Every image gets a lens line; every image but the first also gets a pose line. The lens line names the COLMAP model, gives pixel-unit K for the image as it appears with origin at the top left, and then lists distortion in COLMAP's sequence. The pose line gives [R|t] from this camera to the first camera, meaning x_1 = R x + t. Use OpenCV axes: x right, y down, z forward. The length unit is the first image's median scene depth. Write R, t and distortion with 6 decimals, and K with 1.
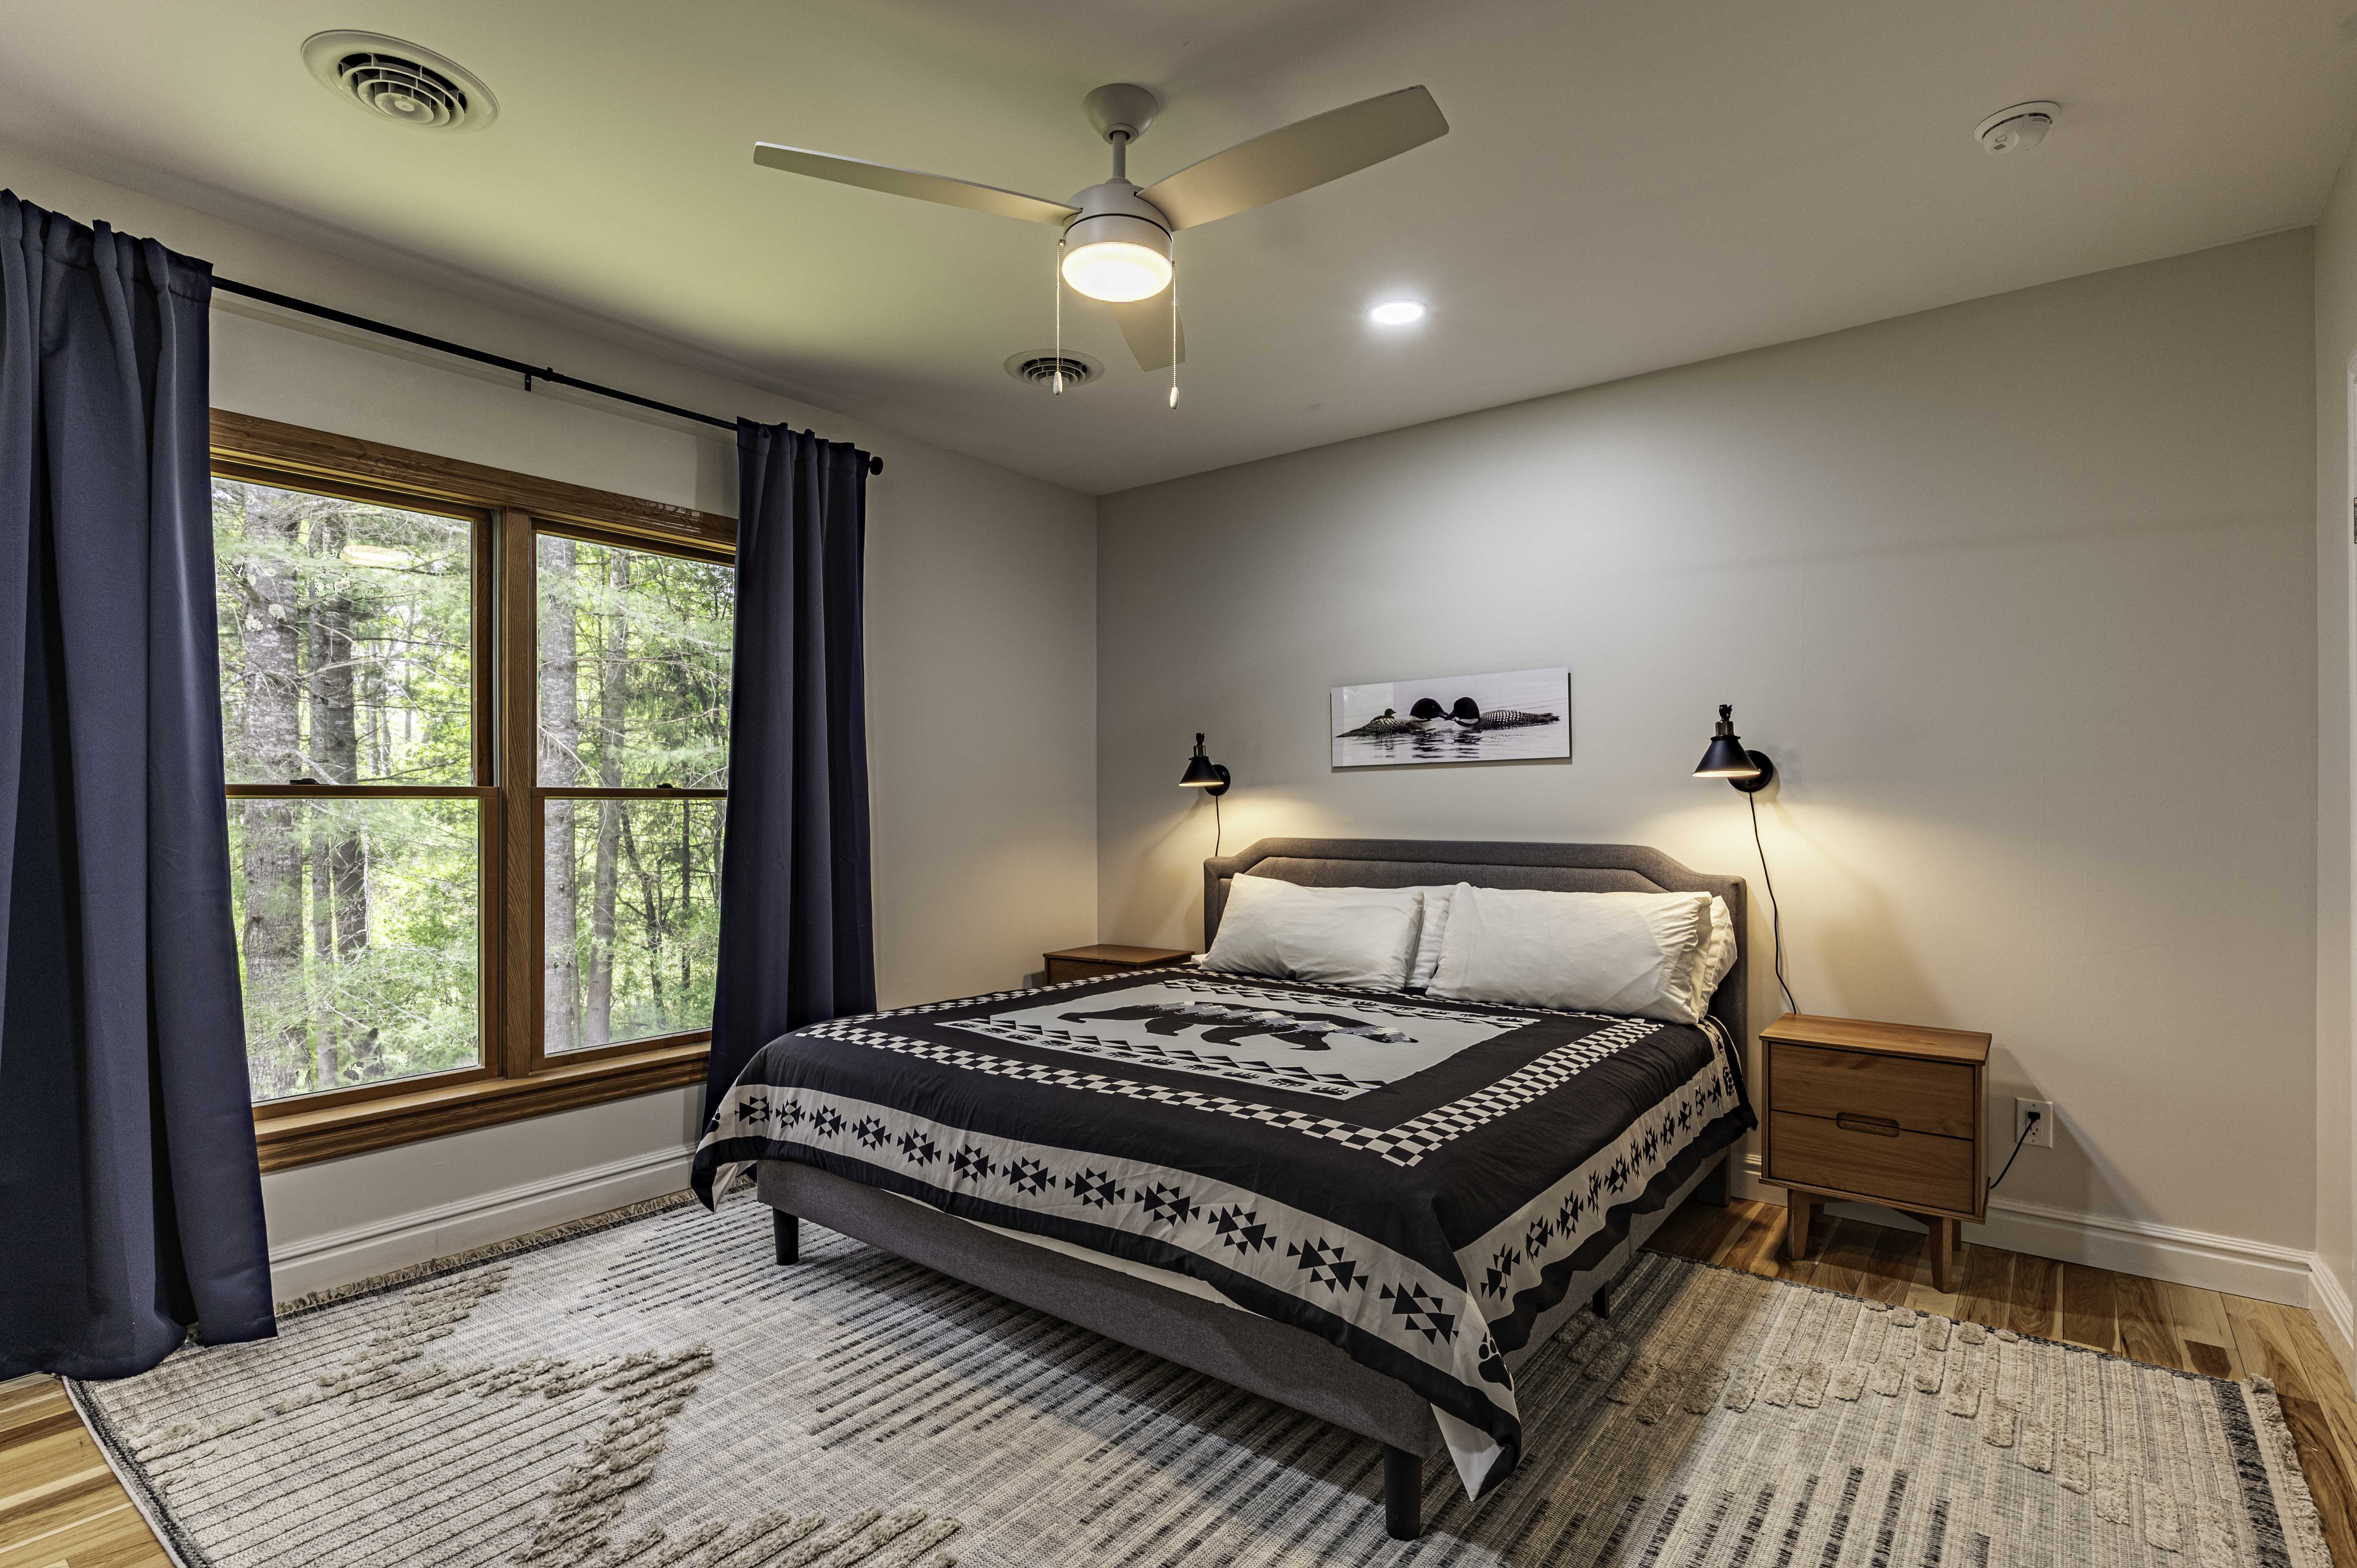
lens RADIAL K [[1177.8, 0, 1171.6], [0, 1177.8, 799.8], [0, 0, 1]] dist [0.008664, 0.000295]
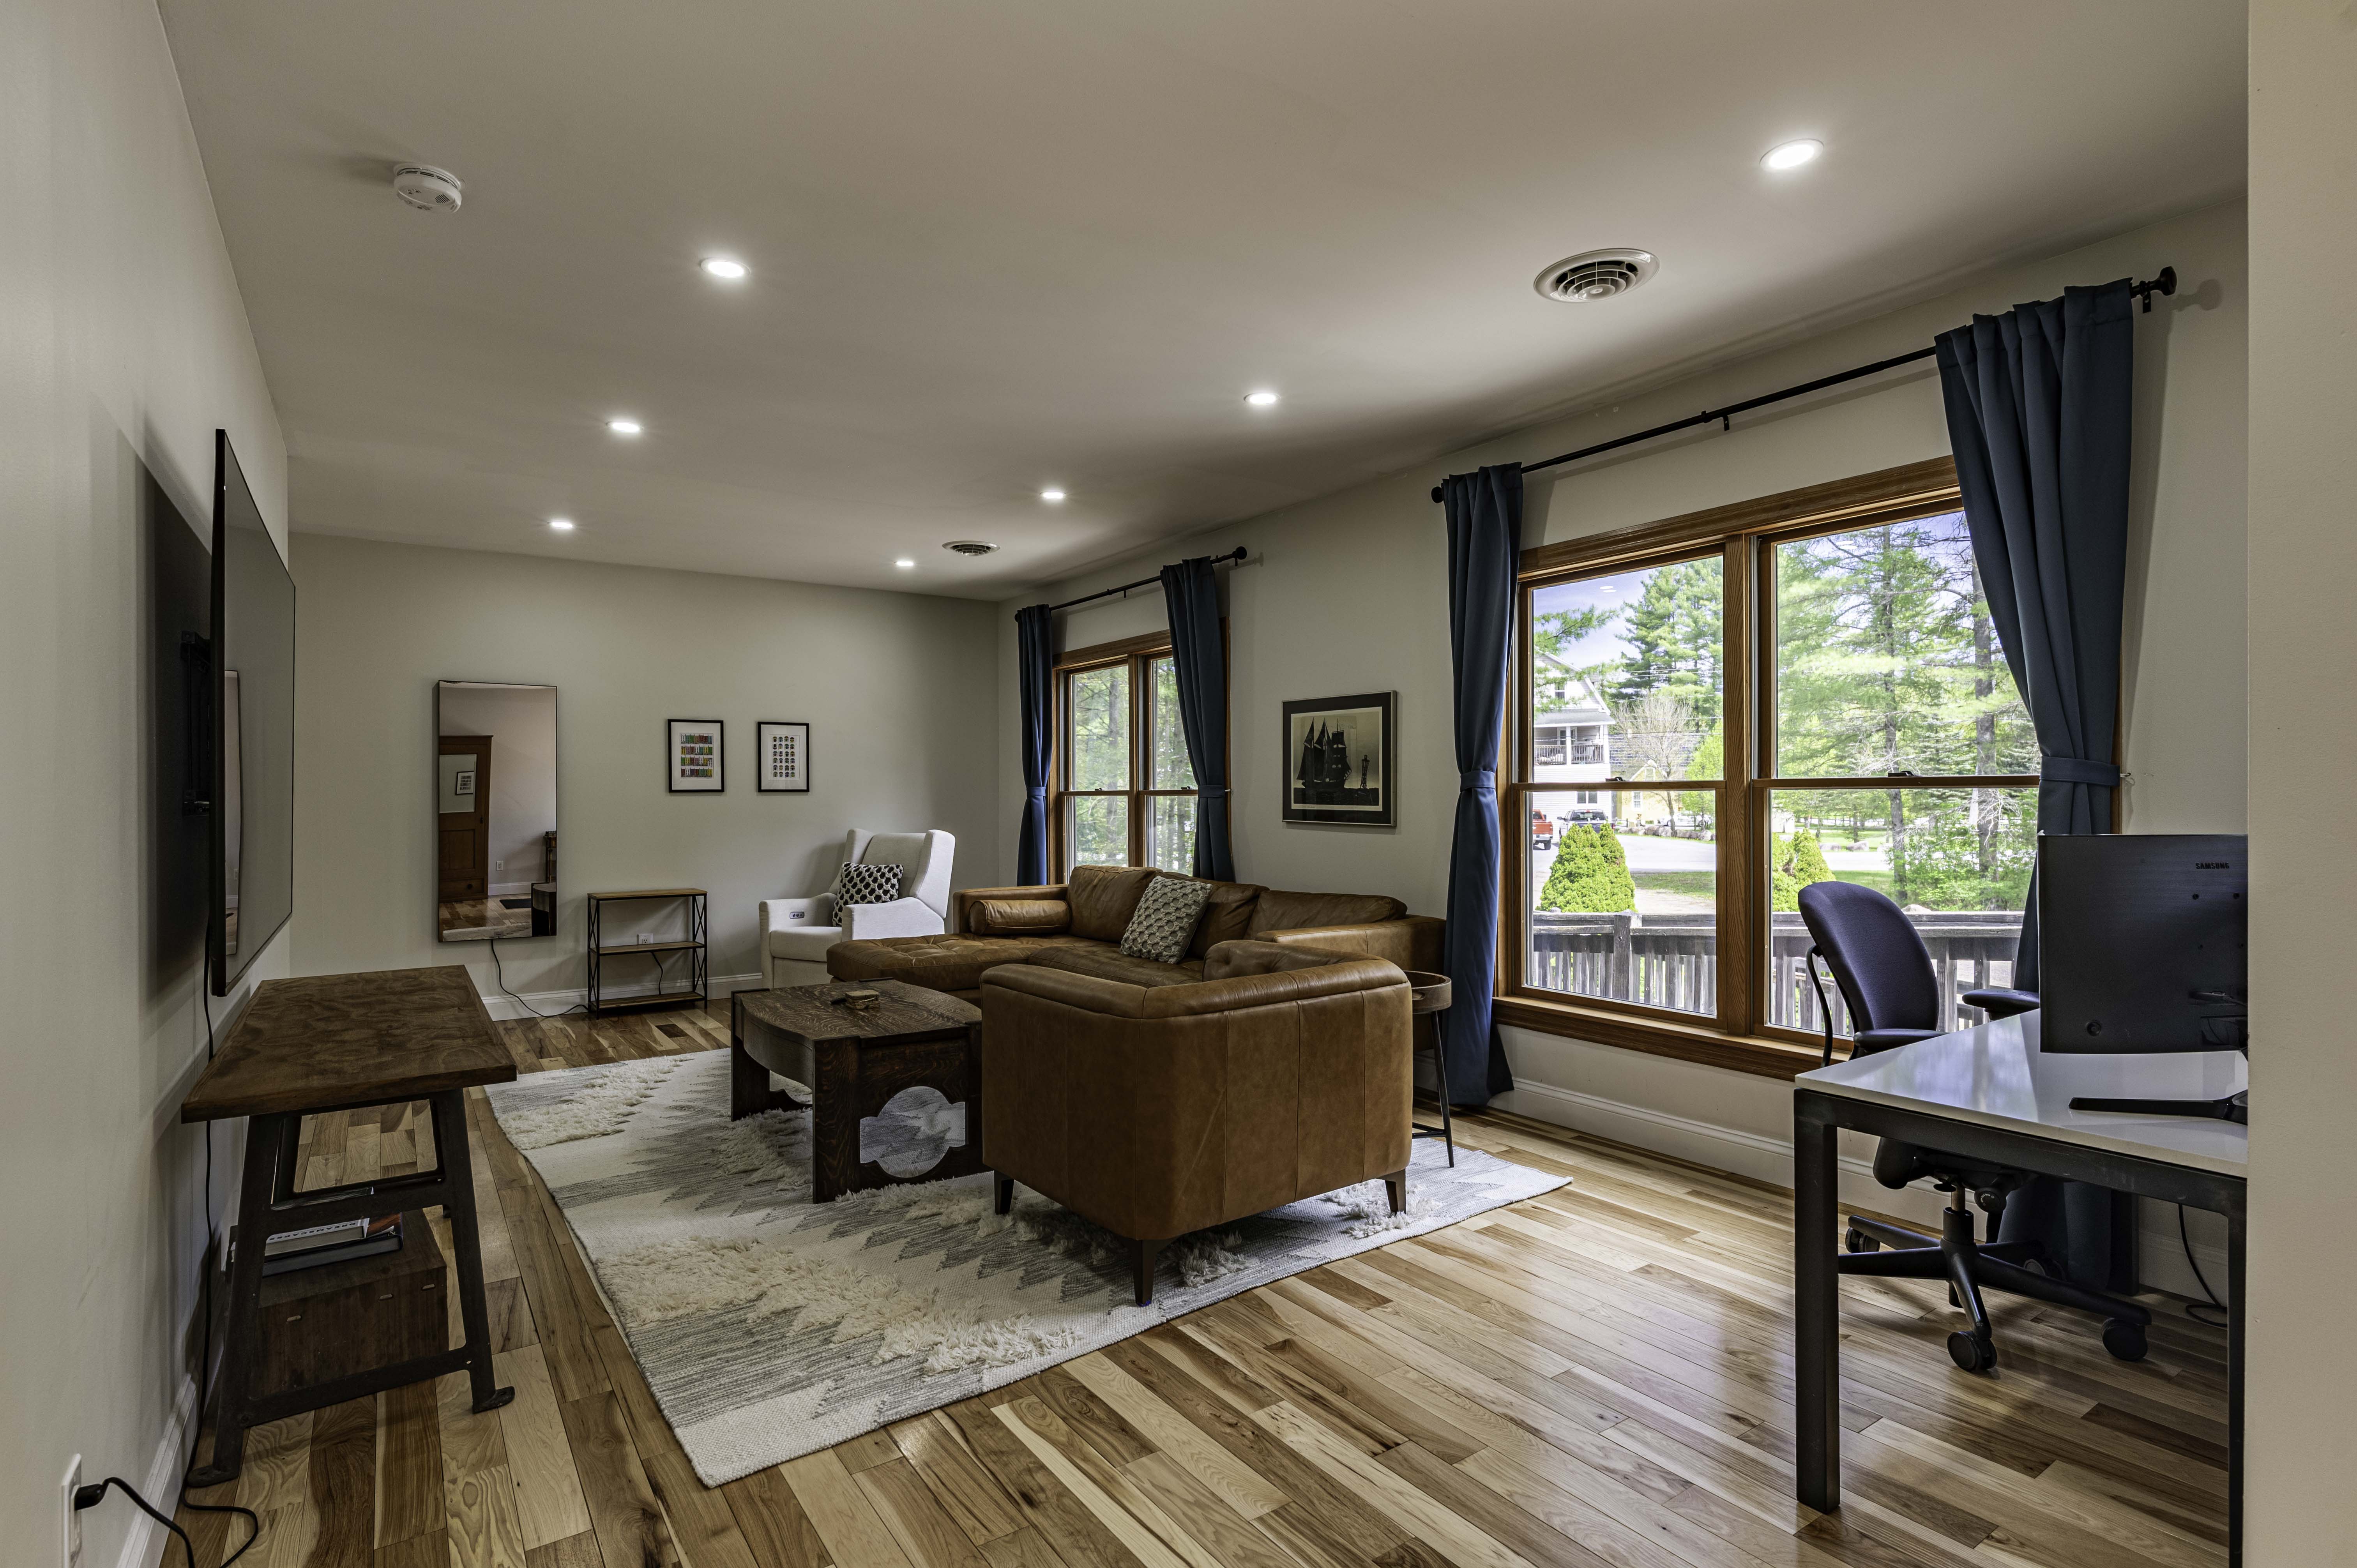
lens RADIAL K [[1153.3, 0, 1184.7], [0, 1153.3, 789.3], [0, 0, 1]] dist [-0.000124, -0.000680]
pose [[-0.271534, -0.008460, -0.962392, 0.650005], [0.005646, 0.999930, -0.010383, 0.007617], [0.962412, -0.008253, -0.271467, 0.781896]]
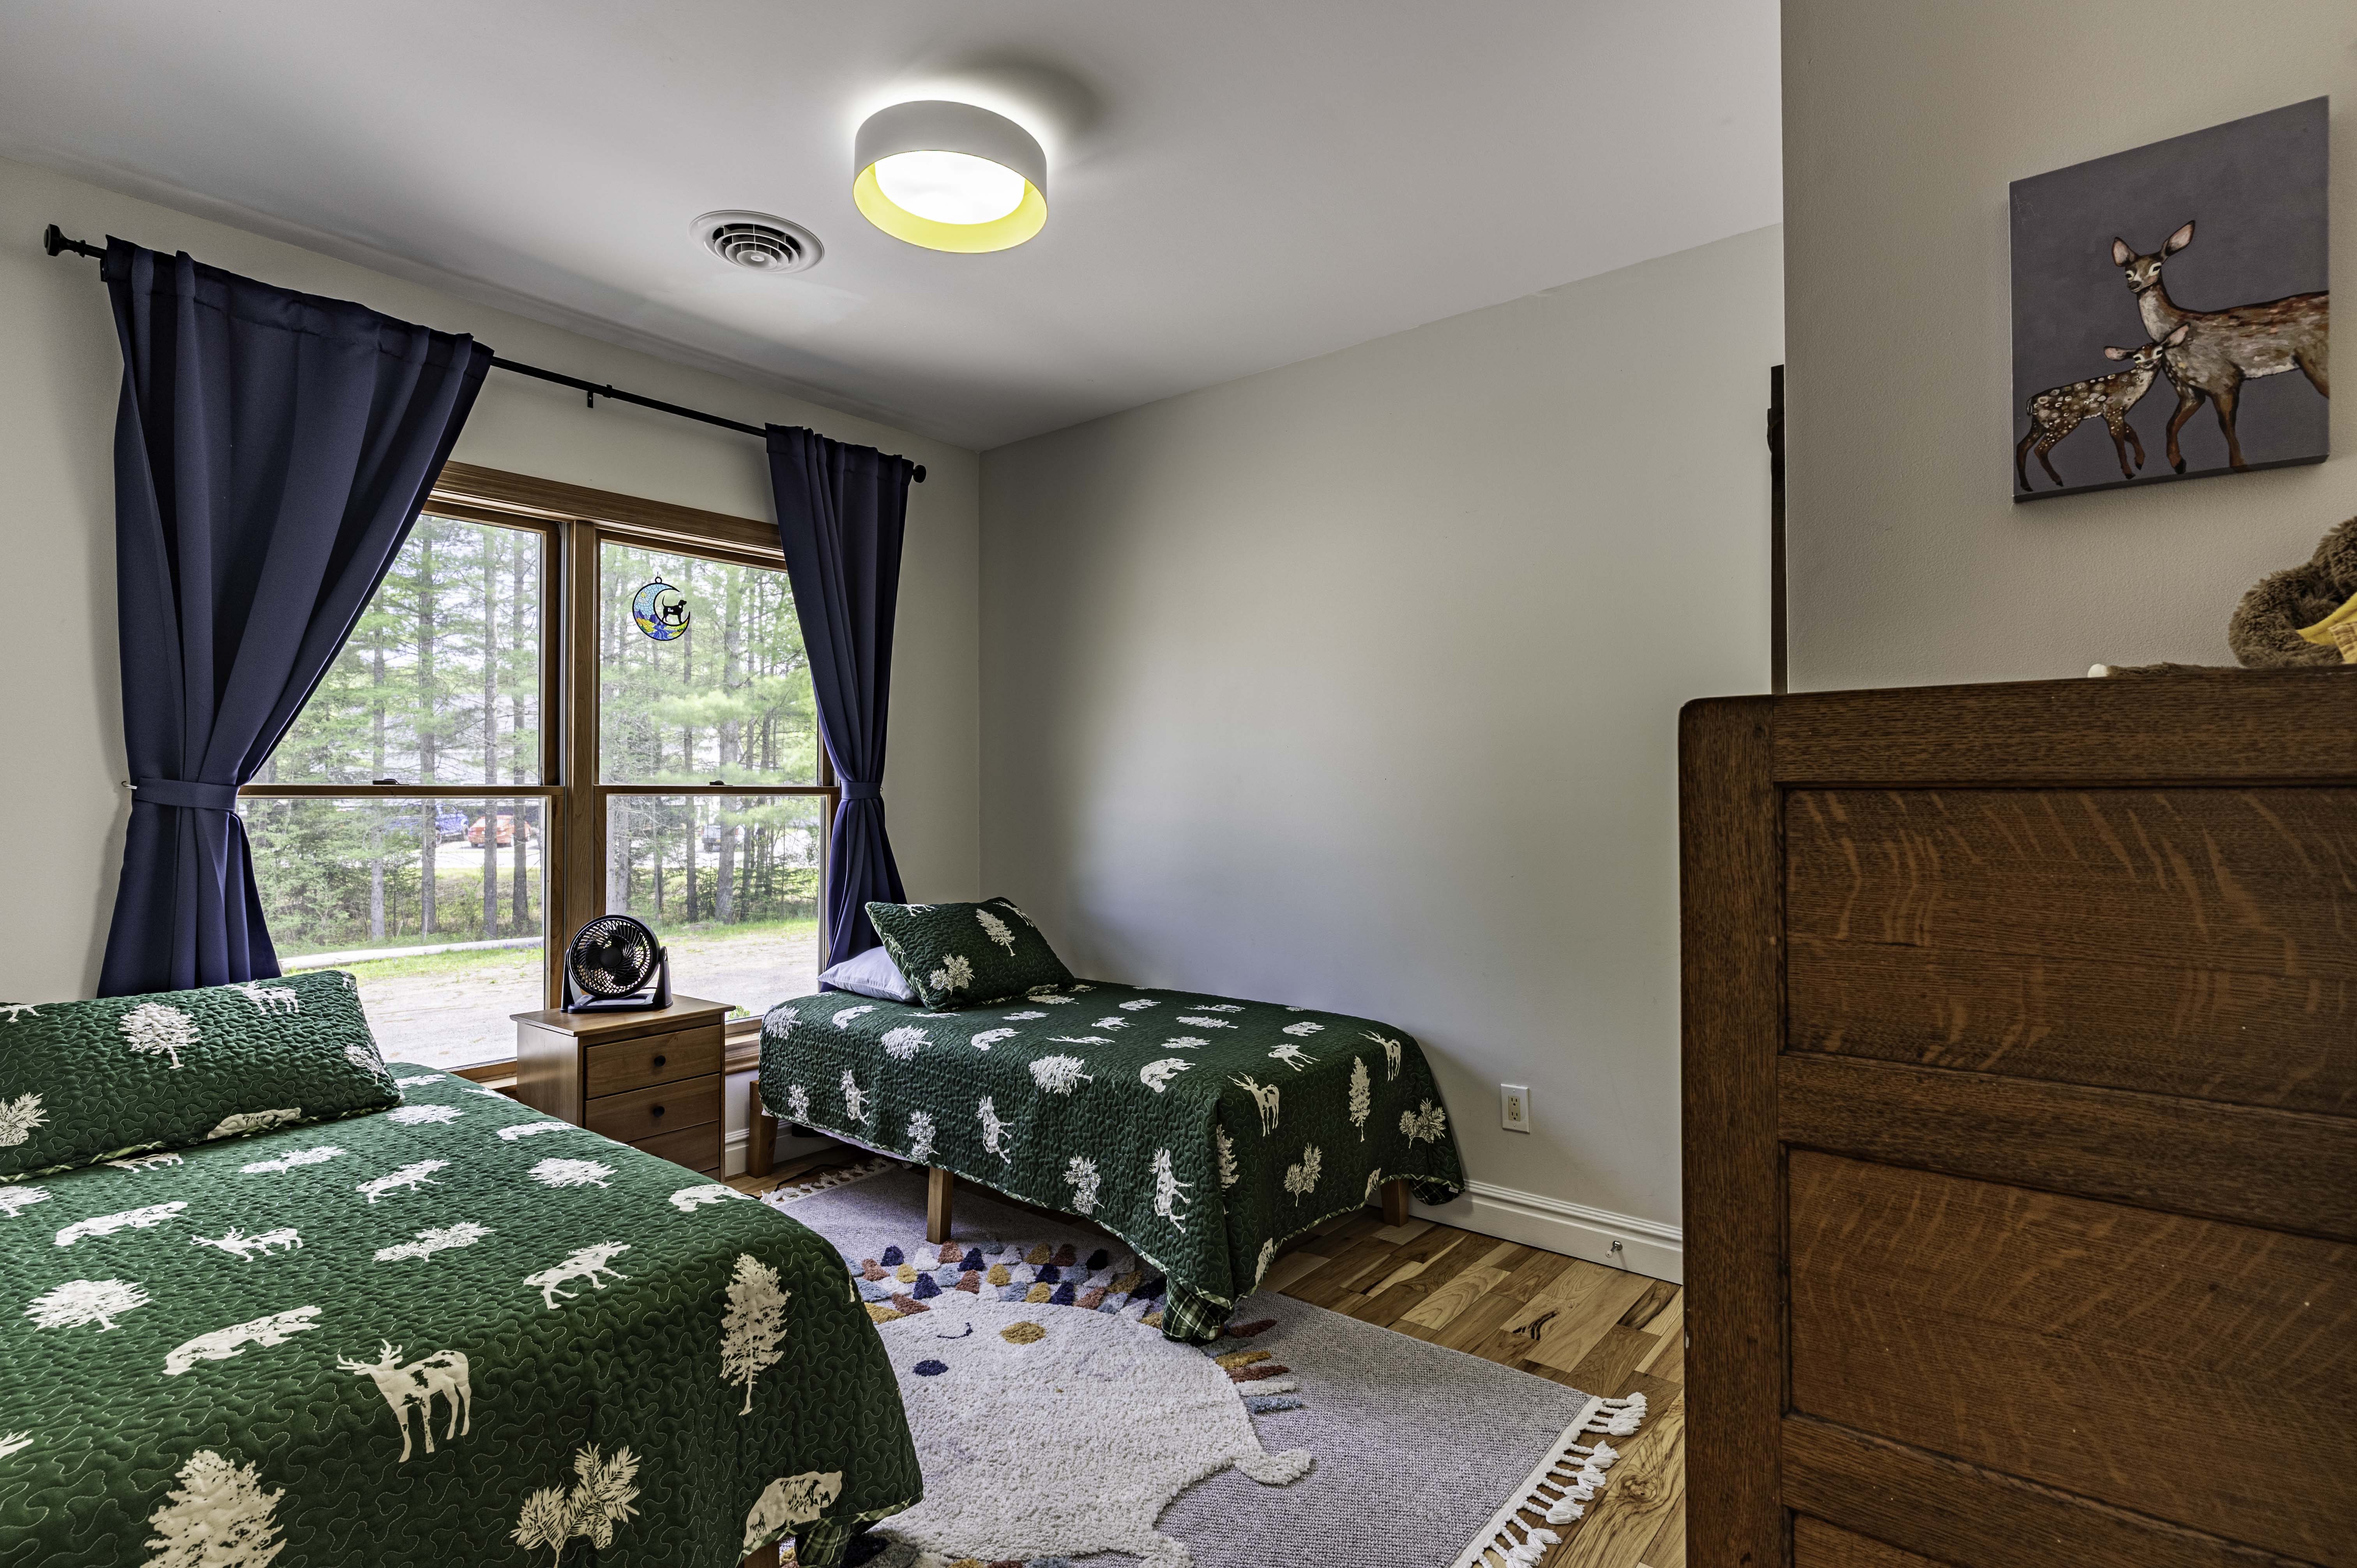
lens RADIAL K [[1153.3, 0, 1184.7], [0, 1153.3, 789.3], [0, 0, 1]] dist [-0.000124, -0.000680]
pose [[0.999945, -0.009523, -0.004414, -0.015649], [0.009513, 0.999952, -0.002126, -0.000037], [0.004434, 0.002084, 0.999988, -0.019527]]
